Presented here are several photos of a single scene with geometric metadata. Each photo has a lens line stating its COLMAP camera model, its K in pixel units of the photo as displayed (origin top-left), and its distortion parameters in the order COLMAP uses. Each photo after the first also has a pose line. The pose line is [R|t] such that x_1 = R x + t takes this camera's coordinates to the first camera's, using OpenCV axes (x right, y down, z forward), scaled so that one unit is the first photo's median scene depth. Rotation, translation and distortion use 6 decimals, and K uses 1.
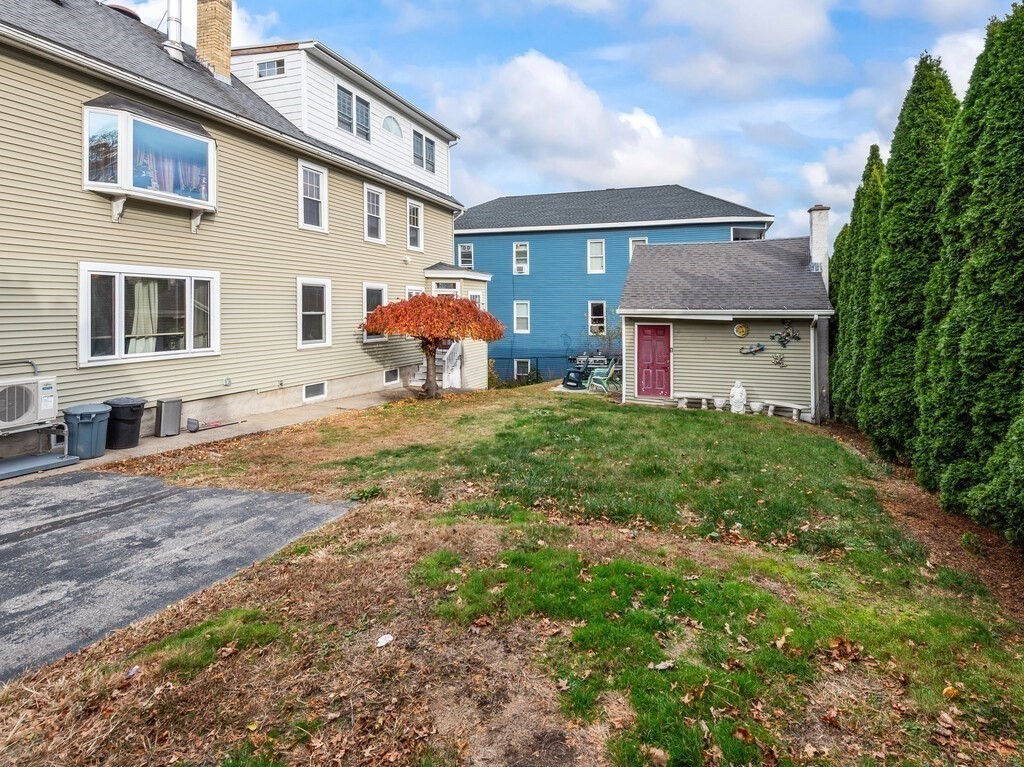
lens RADIAL K [[551.7, 0, 514.1], [0, 551.7, 382.7], [0, 0, 1]] dist [0.001899, 0.000323]
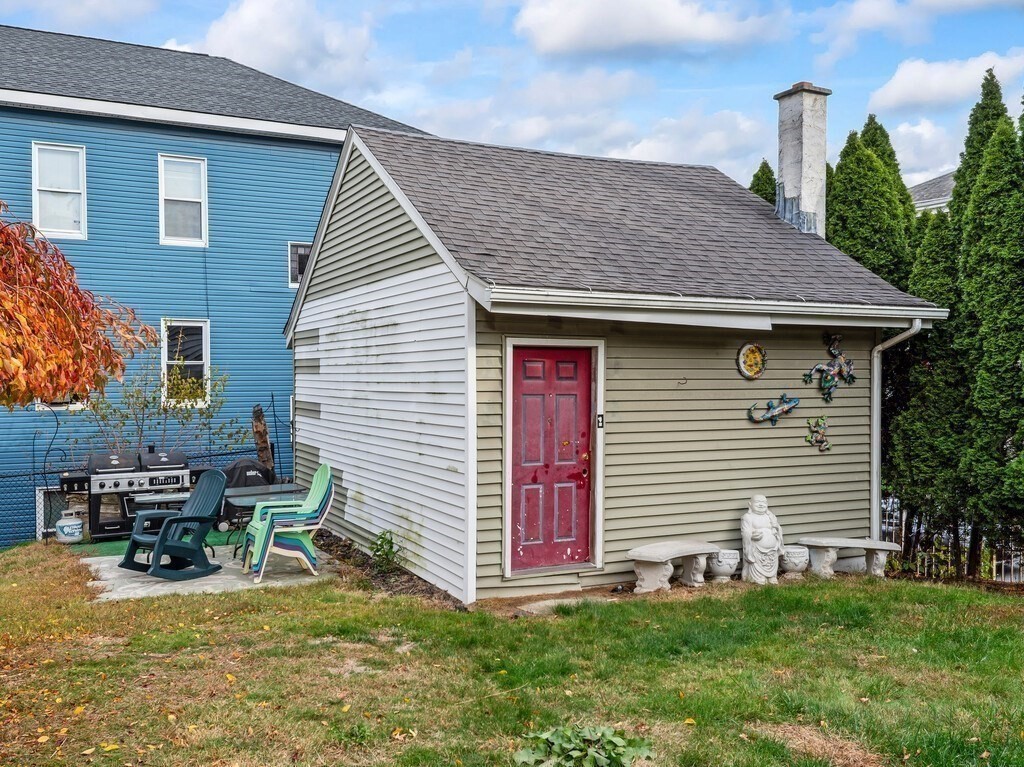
lens RADIAL K [[972.0, 0, 512.4], [0, 972.0, 384.6], [0, 0, 1]] dist [0.006335, 0.000000]
pose [[0.694687, -0.005826, 0.719289, -0.173566], [0.098335, 0.991348, -0.086941, -0.035333], [-0.712559, 0.131128, 0.689250, 0.635077]]
